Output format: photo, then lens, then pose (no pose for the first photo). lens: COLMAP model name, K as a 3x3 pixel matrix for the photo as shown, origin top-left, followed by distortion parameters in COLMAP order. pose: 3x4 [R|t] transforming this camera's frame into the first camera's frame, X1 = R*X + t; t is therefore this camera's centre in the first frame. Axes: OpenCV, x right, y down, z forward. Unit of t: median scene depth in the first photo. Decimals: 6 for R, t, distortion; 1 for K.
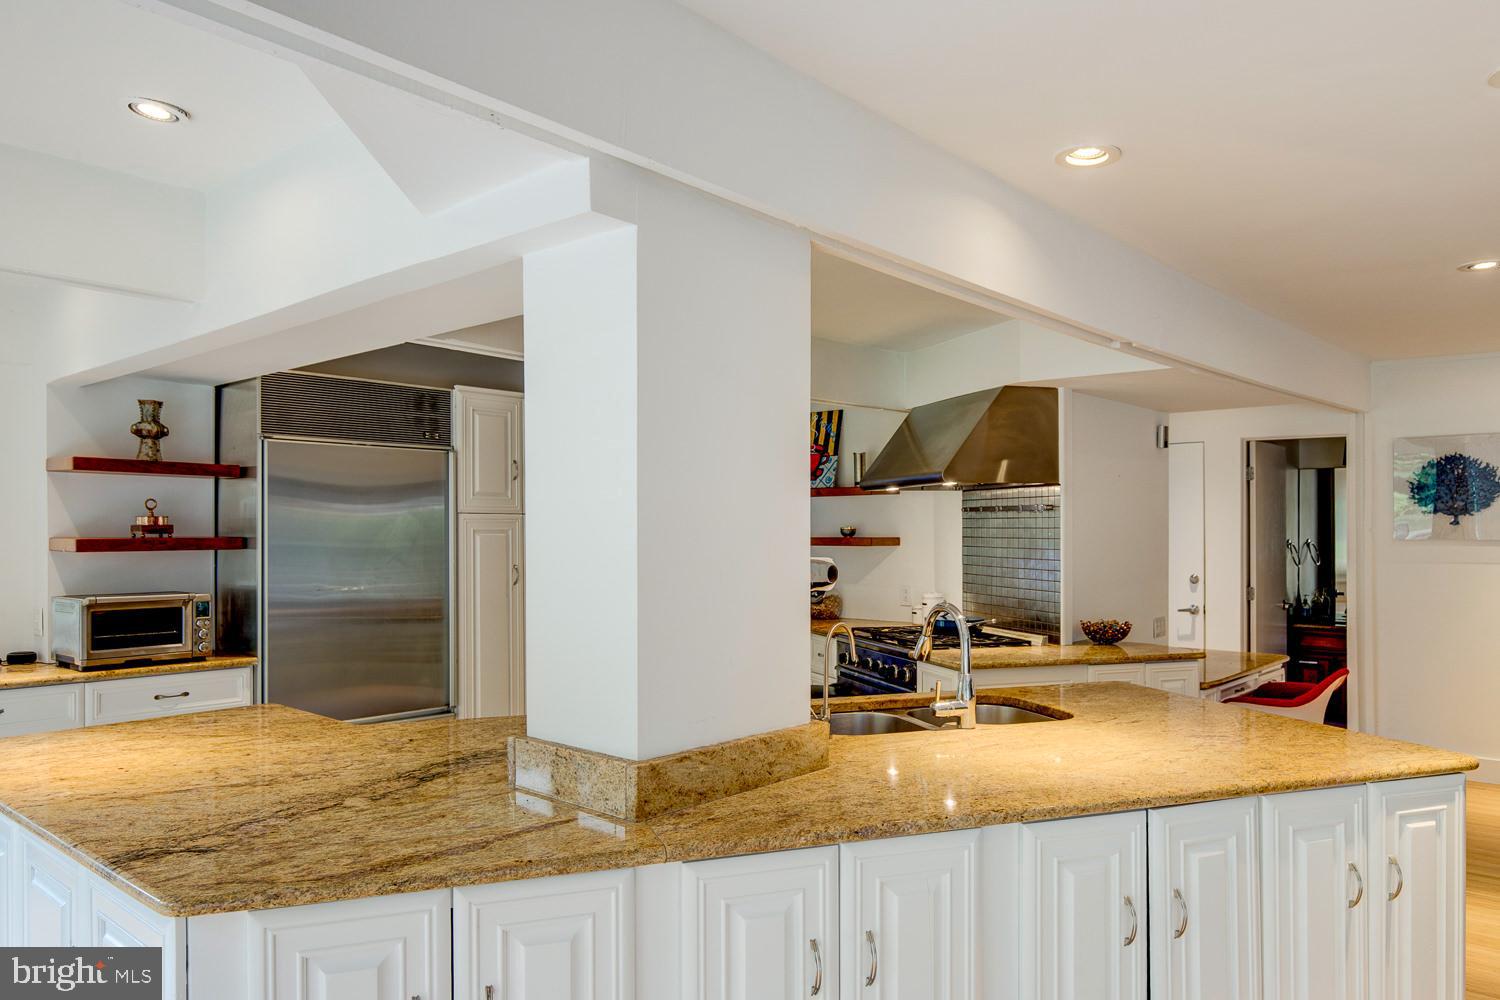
lens RADIAL K [[1039.0, 0, 749.5], [0, 1039.0, 517.0], [0, 0, 1]] dist [0.000644, 0.001091]
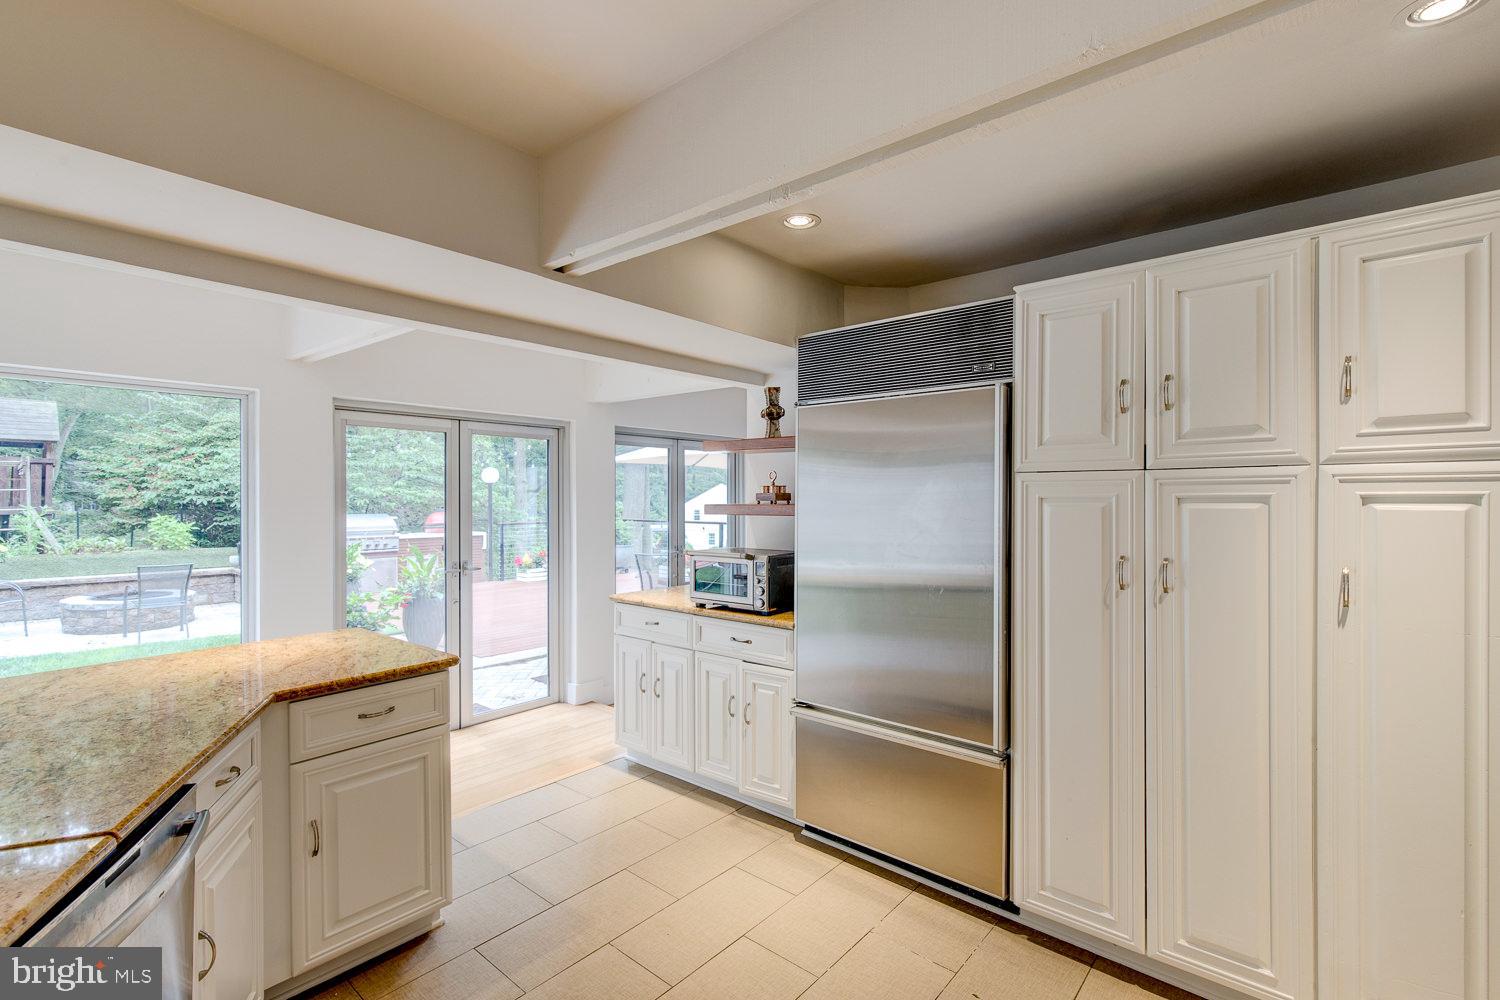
lens RADIAL K [[689.5, 0, 732.9], [0, 689.5, 504.7], [0, 0, 1]] dist [0.002408, 0.000172]
pose [[0.001978, 0.006731, -0.999975, 0.205785], [0.010067, 0.999927, 0.006751, 0.014456], [0.999947, -0.010080, 0.001910, 0.956196]]
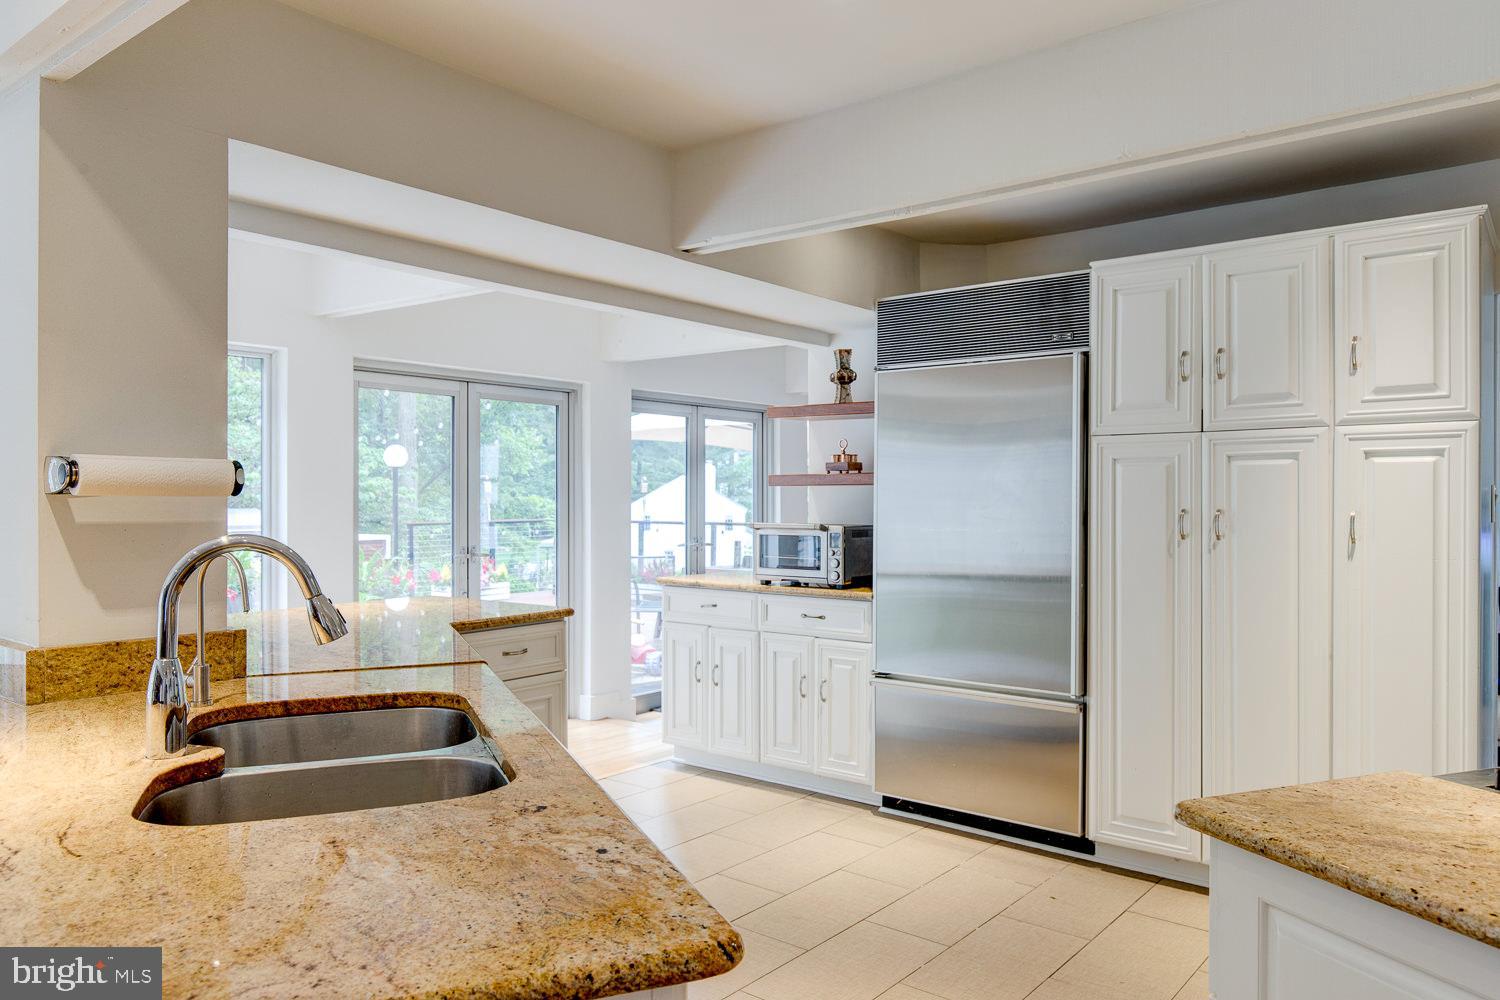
lens RADIAL K [[1039.0, 0, 749.5], [0, 1039.0, 517.0], [0, 0, 1]] dist [0.000644, 0.001091]
pose [[0.043703, 0.016400, -0.998910, 0.521807], [0.010895, 0.999798, 0.016891, 0.045101], [0.998985, -0.011621, 0.043515, 0.854709]]
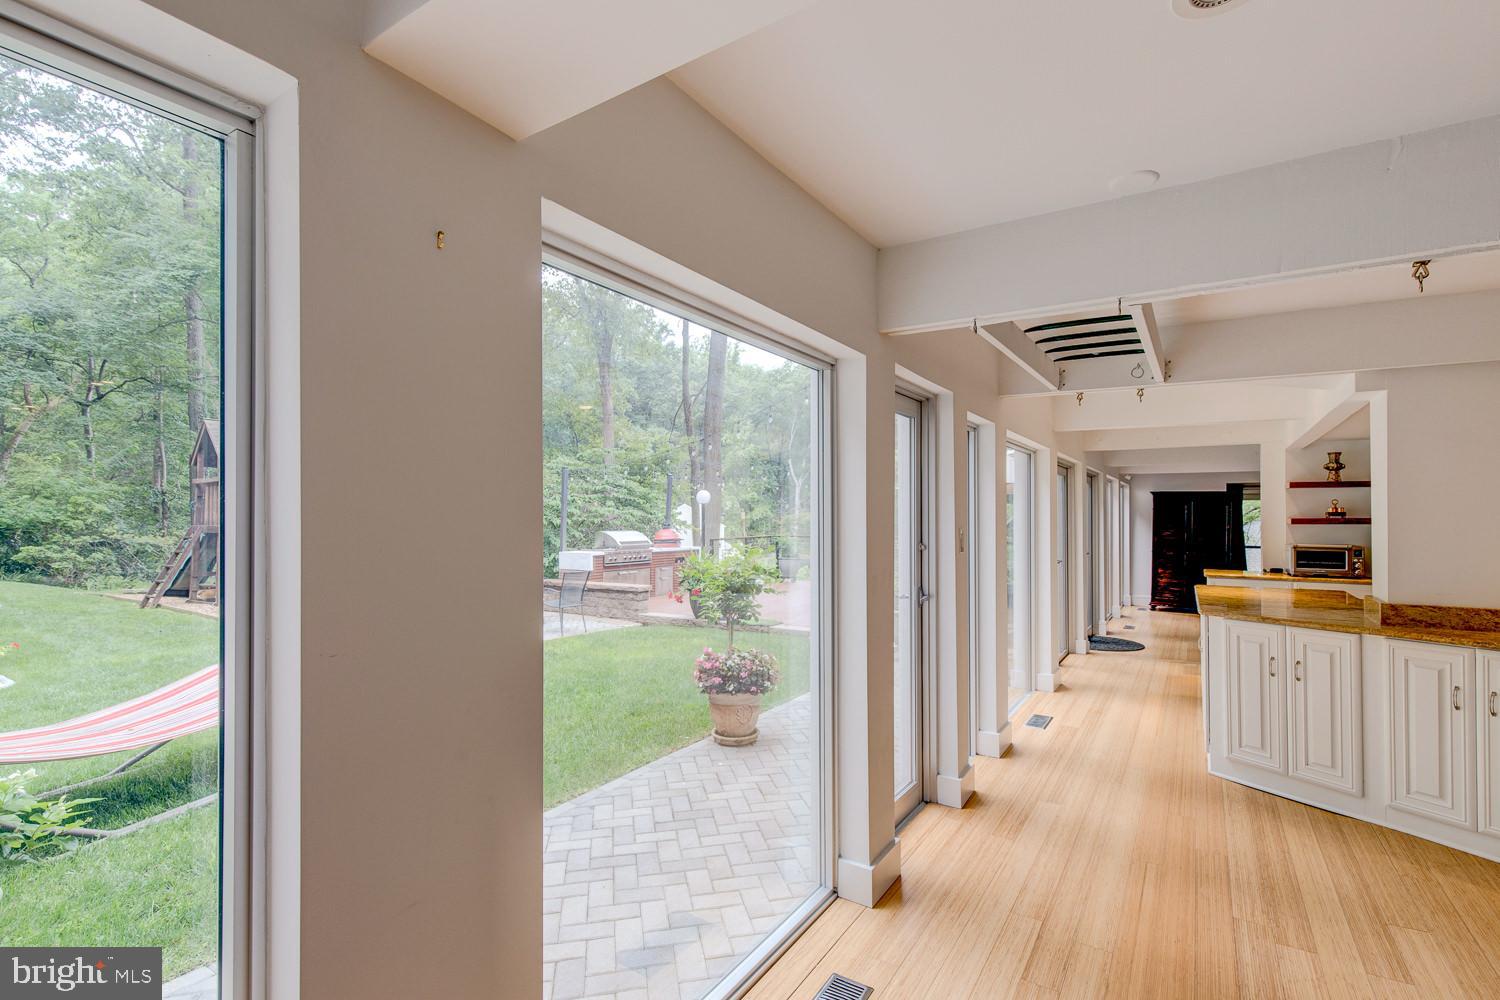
lens RADIAL K [[689.5, 0, 732.9], [0, 689.5, 504.7], [0, 0, 1]] dist [0.002408, 0.000172]
pose [[0.130416, -0.016792, -0.991317, 0.638210], [0.009347, 0.999833, -0.015707, 0.003242], [0.991415, -0.007217, 0.130551, -0.374817]]
